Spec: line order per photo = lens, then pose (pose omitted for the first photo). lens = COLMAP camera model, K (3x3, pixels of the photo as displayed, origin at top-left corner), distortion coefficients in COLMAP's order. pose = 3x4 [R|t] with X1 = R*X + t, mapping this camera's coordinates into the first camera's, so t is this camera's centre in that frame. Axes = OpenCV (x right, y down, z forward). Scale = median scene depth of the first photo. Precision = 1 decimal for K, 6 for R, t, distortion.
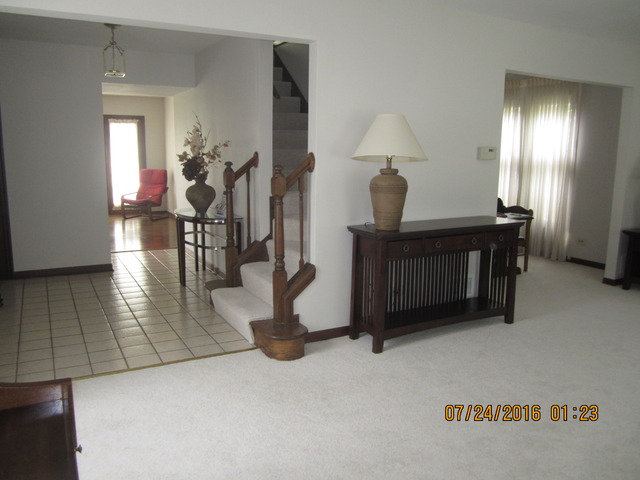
lens RADIAL K [[528.3, 0, 321.6], [0, 528.3, 239.4], [0, 0, 1]] dist [-0.041869, -0.005430]
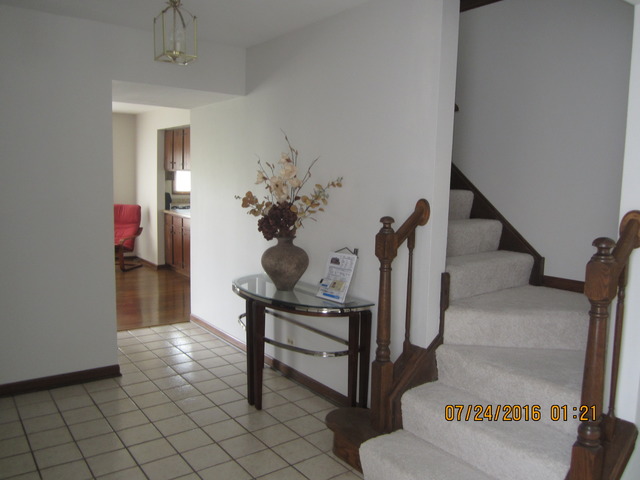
lens RADIAL K [[528.3, 0, 318.7], [0, 528.3, 237.6], [0, 0, 1]] dist [-0.041869, -0.005430]
pose [[0.990856, -0.007836, 0.134699, -0.278966], [0.014742, 0.998623, -0.050354, -0.082591], [-0.134119, 0.051879, 0.989606, 0.377124]]
